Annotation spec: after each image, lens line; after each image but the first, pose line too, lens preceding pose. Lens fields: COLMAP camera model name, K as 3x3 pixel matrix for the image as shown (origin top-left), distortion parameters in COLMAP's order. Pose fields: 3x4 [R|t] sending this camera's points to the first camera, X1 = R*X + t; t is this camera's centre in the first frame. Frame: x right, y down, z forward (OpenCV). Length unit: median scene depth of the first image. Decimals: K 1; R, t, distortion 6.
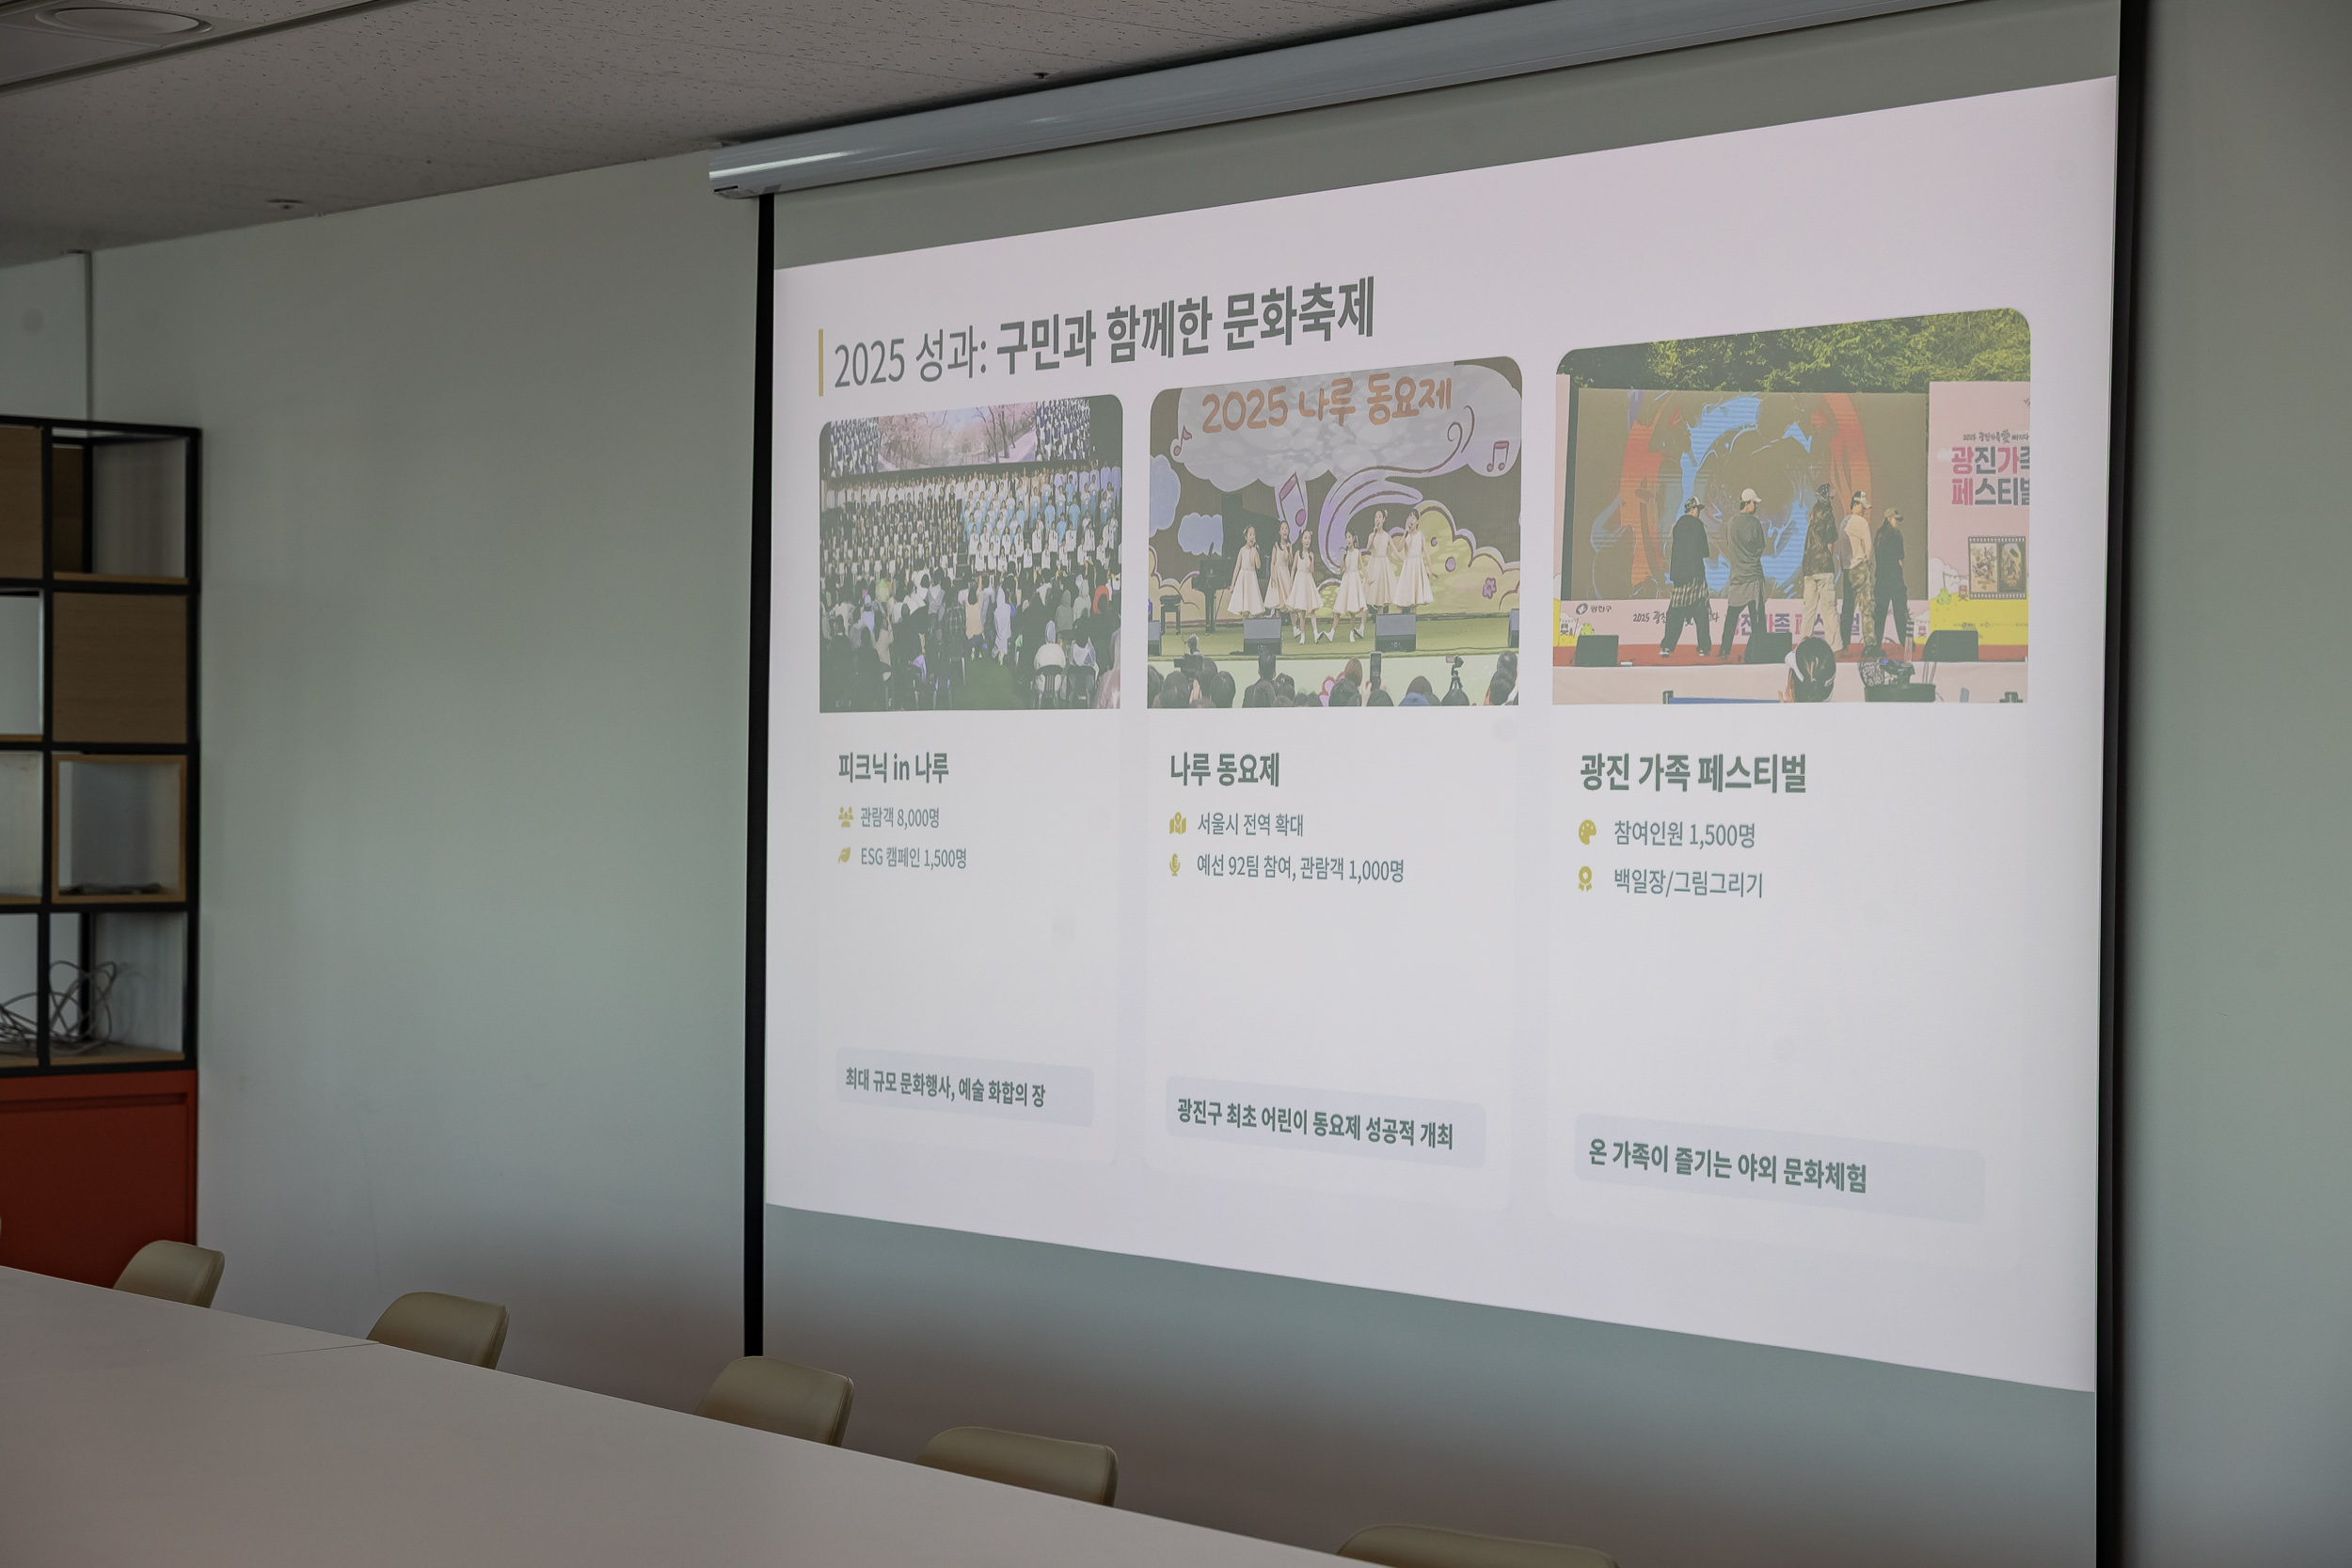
lens RADIAL K [[4716.6, 0, 1169.8], [0, 4716.6, 787.3], [0, 0, 1]] dist [0.168521, 0.000000]
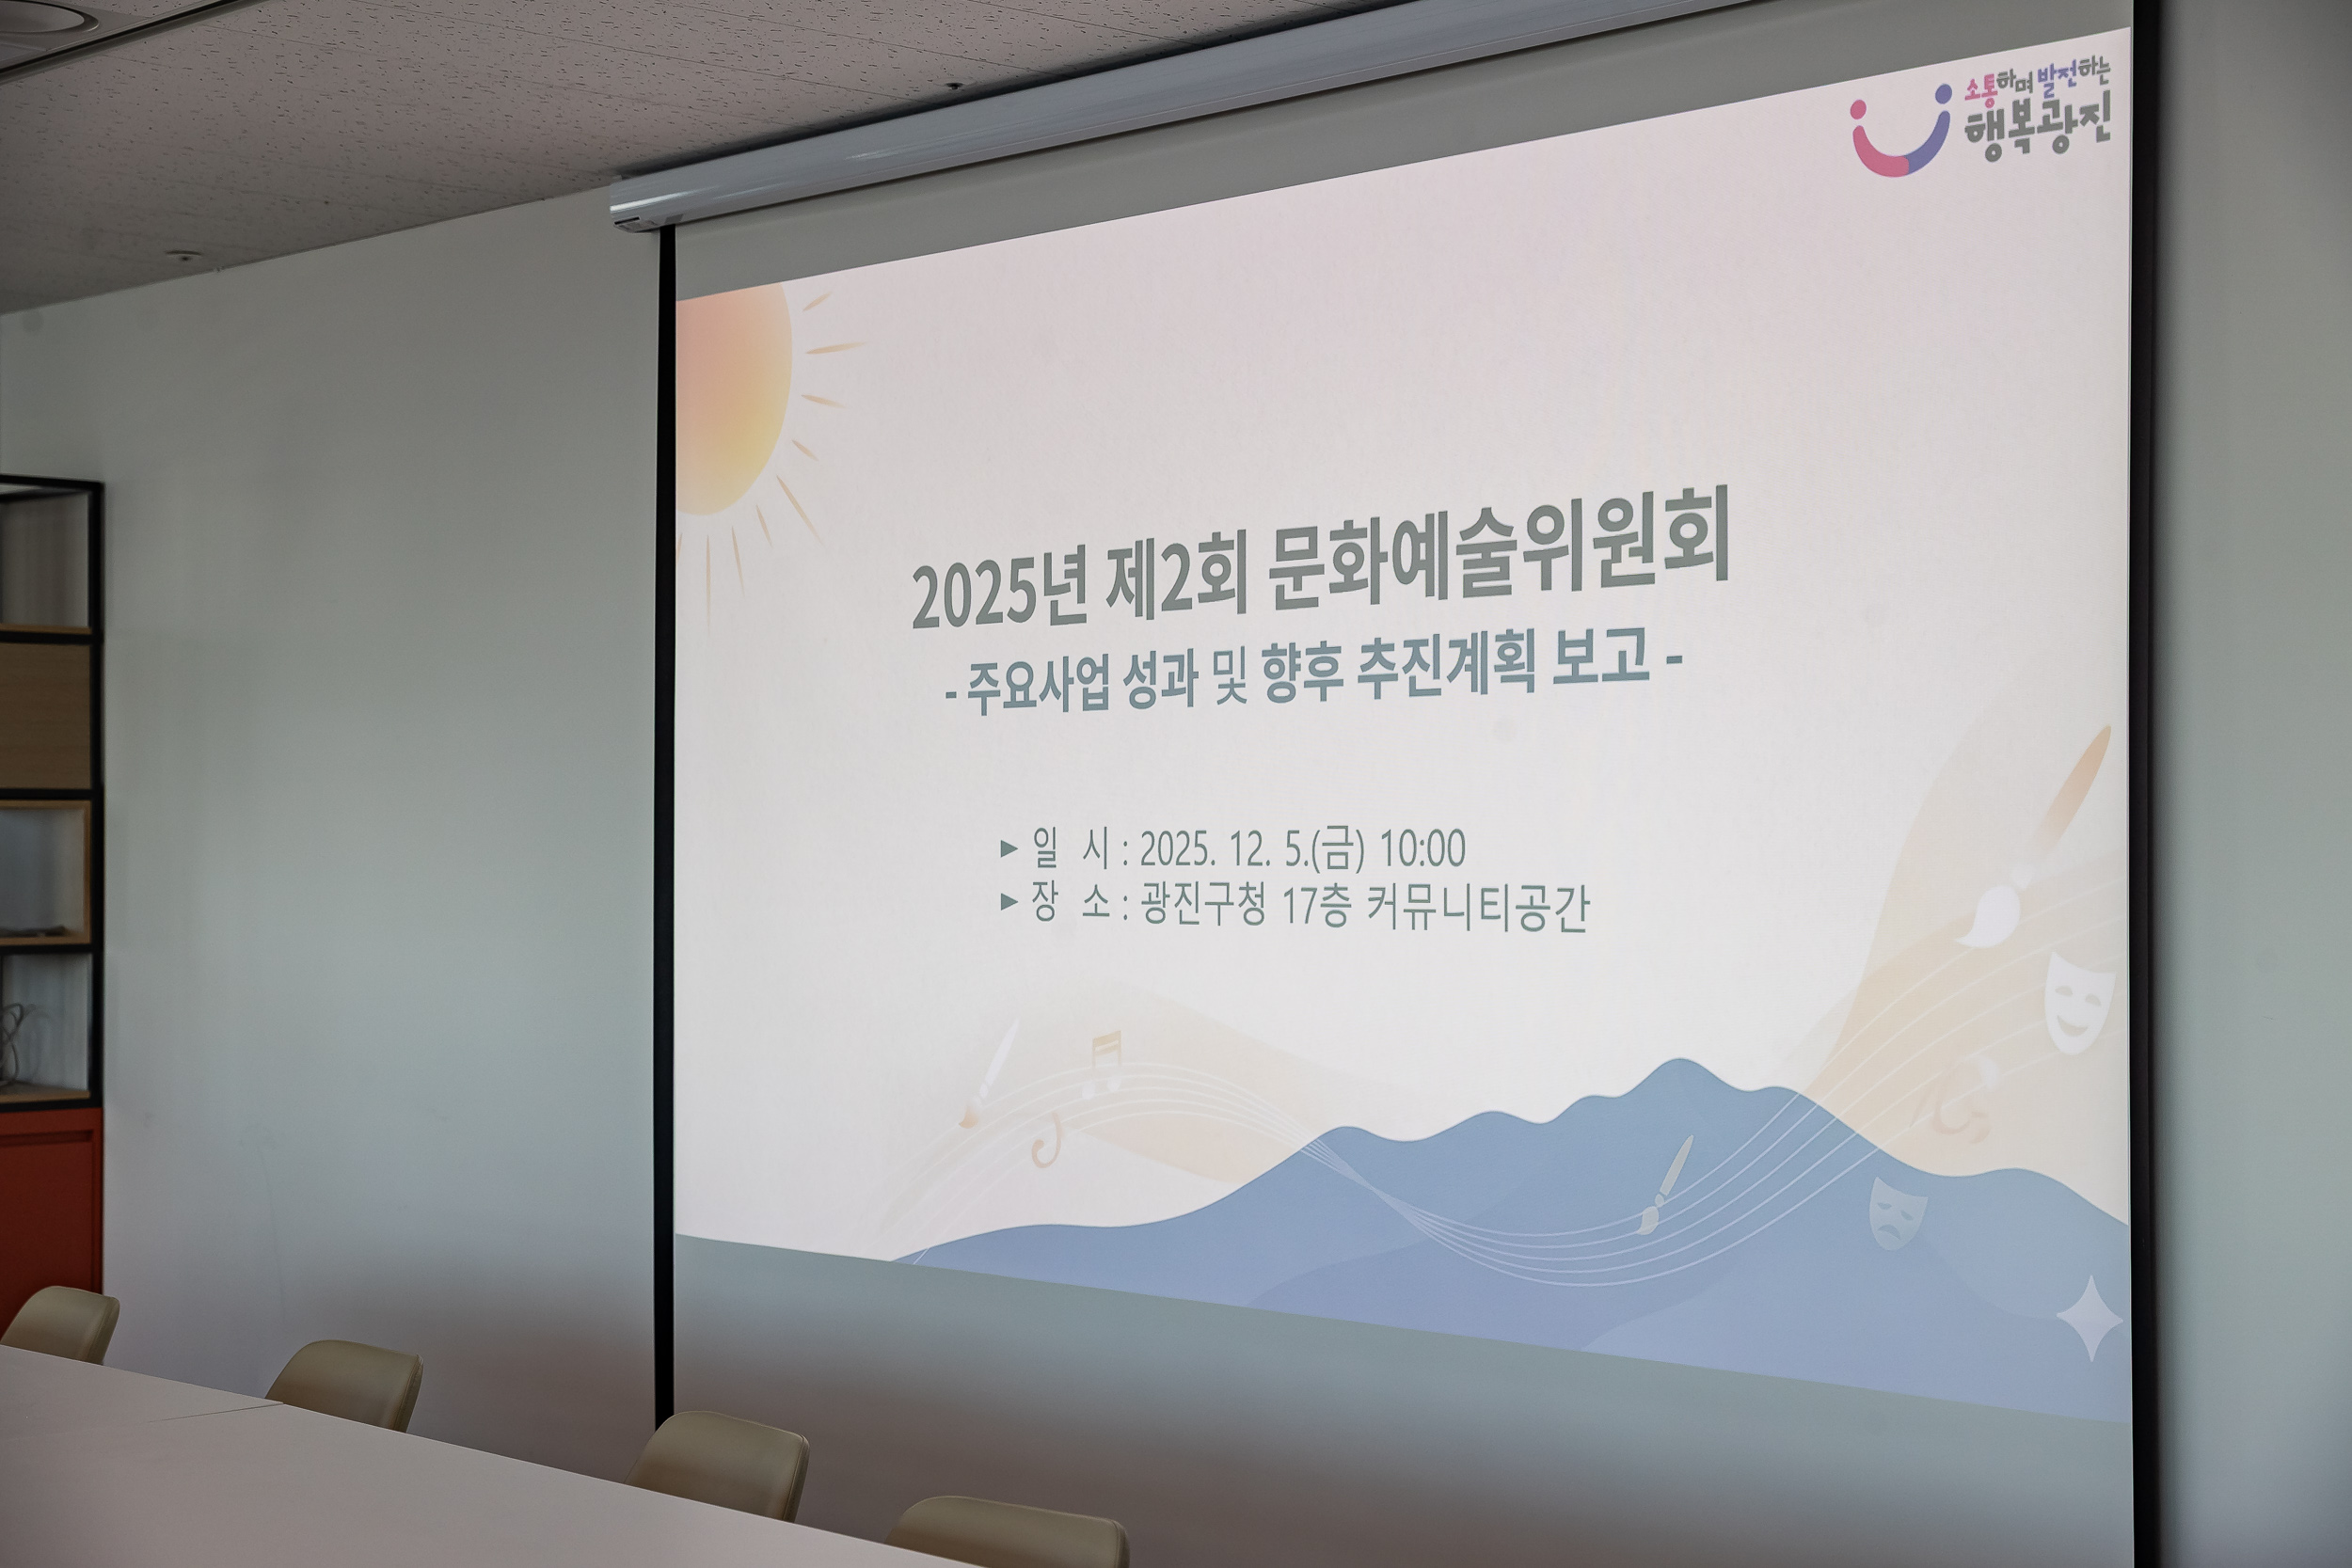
lens RADIAL K [[3838.2, 0, 1238.1], [0, 3838.2, 708.1], [0, 0, 1]] dist [0.050860, 0.000000]
pose [[0.996925, -0.012388, 0.077370, -0.024857], [0.015161, 0.999260, -0.035355, 0.006764], [-0.076875, 0.036419, 0.996375, 0.155957]]
